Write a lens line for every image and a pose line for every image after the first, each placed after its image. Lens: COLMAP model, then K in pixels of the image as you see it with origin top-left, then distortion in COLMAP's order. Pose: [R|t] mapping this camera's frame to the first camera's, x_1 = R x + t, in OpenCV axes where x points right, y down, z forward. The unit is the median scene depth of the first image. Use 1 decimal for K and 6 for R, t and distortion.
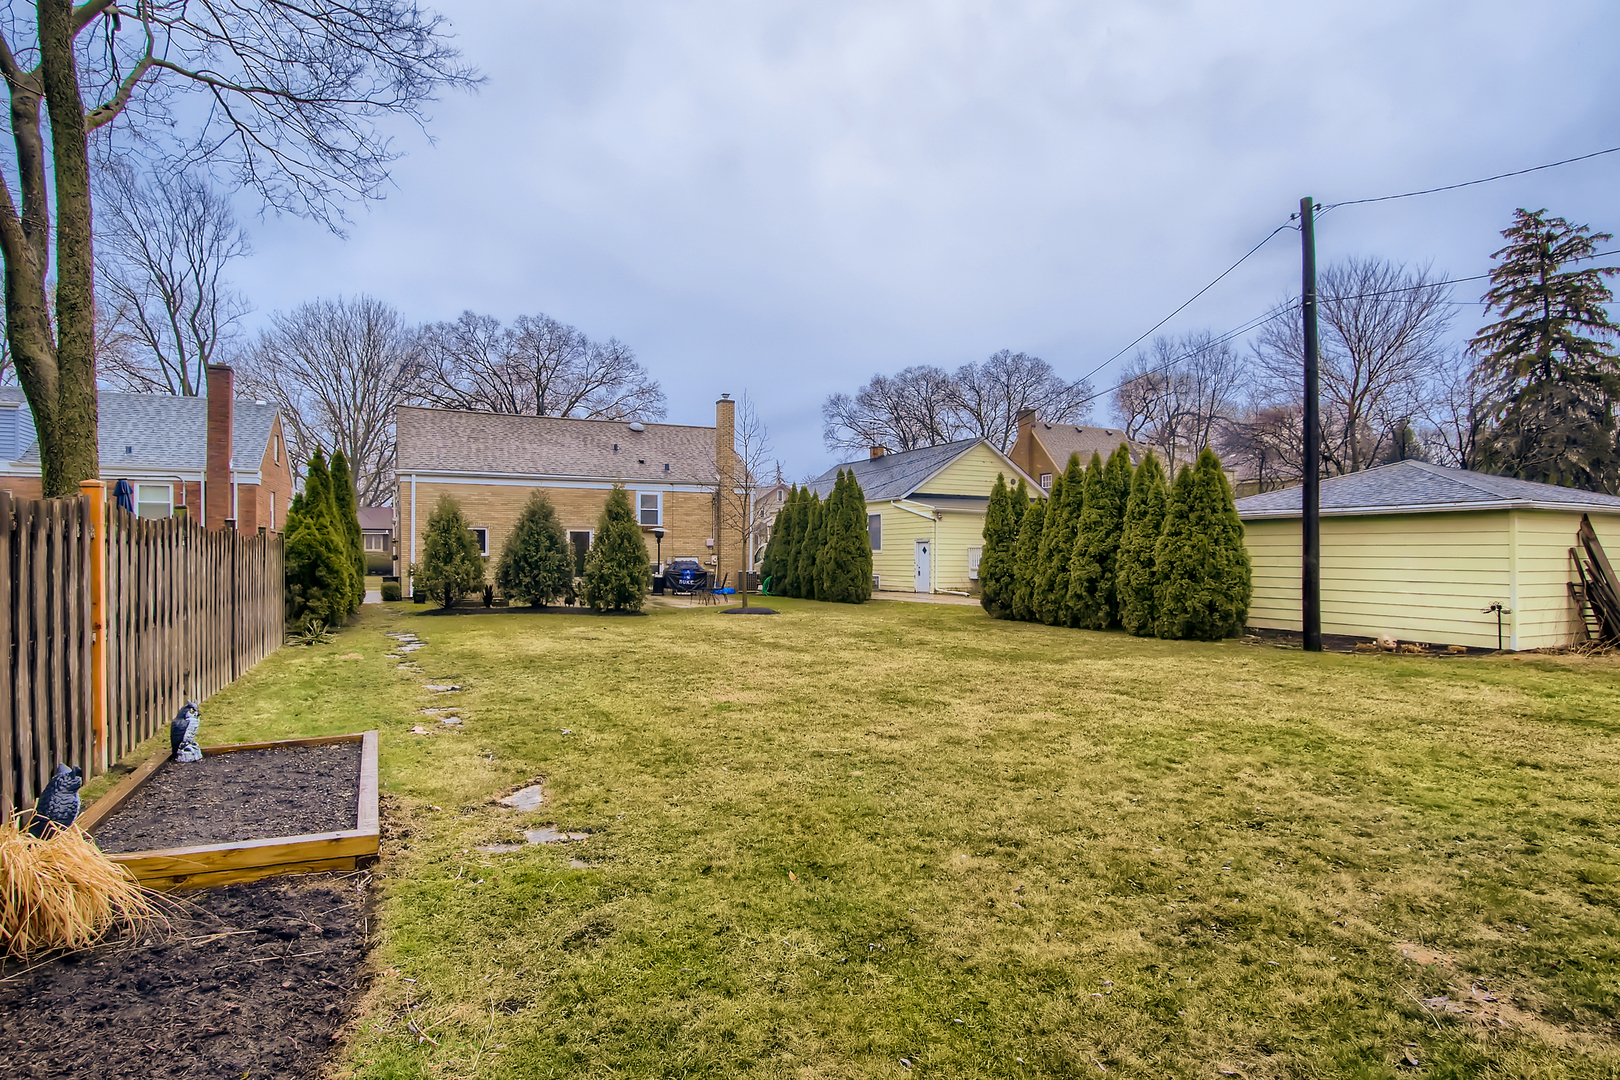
lens RADIAL K [[858.0, 0, 809.3], [0, 858.0, 552.4], [0, 0, 1]] dist [0.001633, 0.000275]
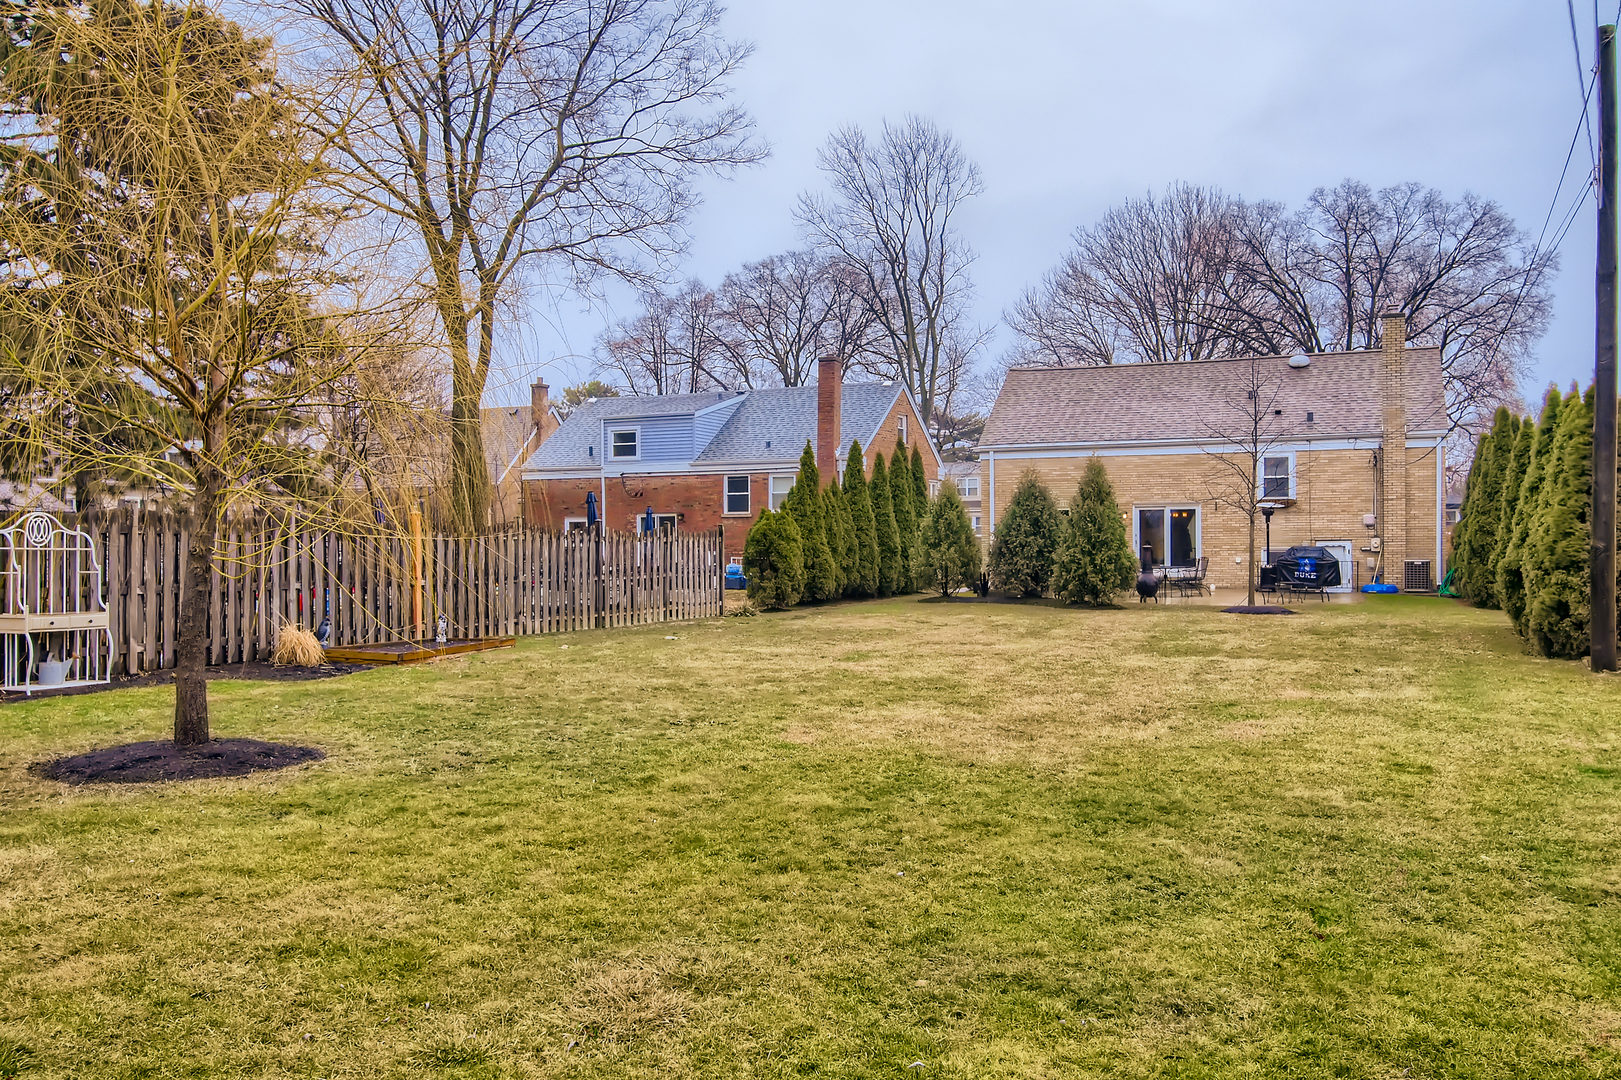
lens RADIAL K [[1407.4, 0, 801.6], [0, 1407.4, 540.0], [0, 0, 1]] dist [0.014179, 0.002474]
pose [[0.665577, -0.005723, -0.746307, 0.450130], [0.010253, 0.999946, 0.001476, -0.001419], [0.746259, -0.008634, 0.665600, -0.119527]]
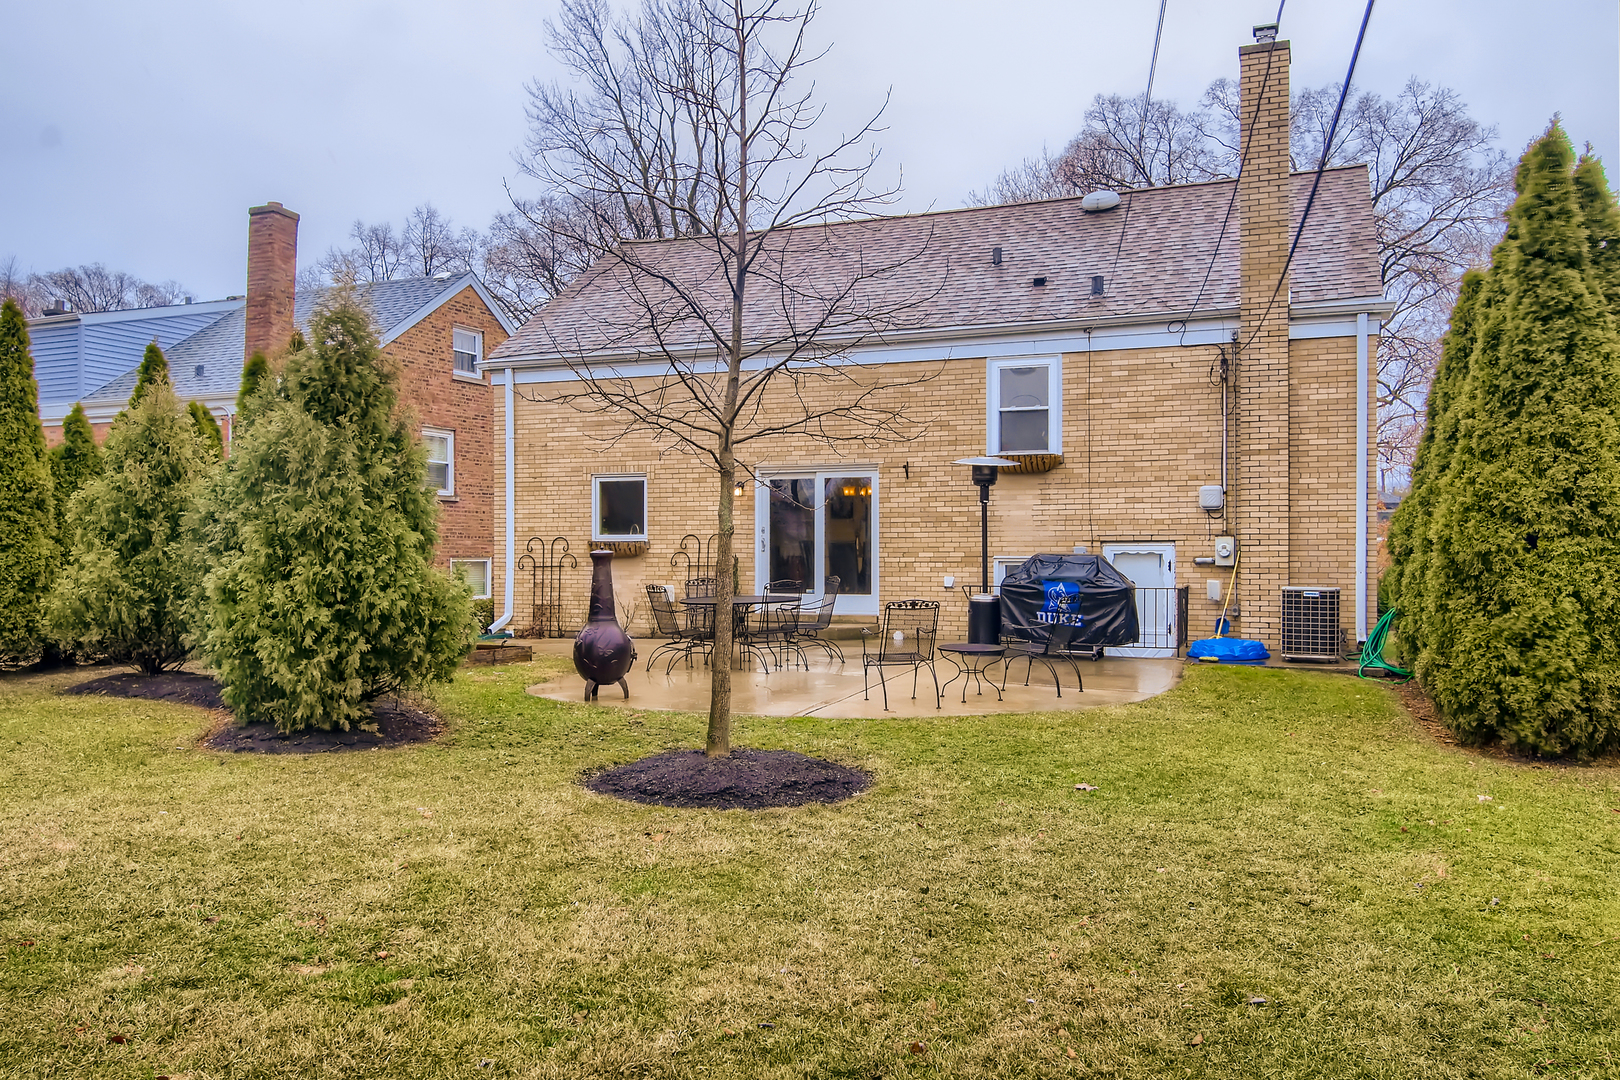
lens RADIAL K [[1268.4, 0, 816.1], [0, 1268.4, 542.5], [0, 0, 1]] dist [0.029519, 0.002305]
pose [[0.672269, -0.004485, -0.740293, 0.144551], [0.005566, 0.999984, -0.001003, 0.005359], [0.740286, -0.003446, 0.672283, 0.582026]]
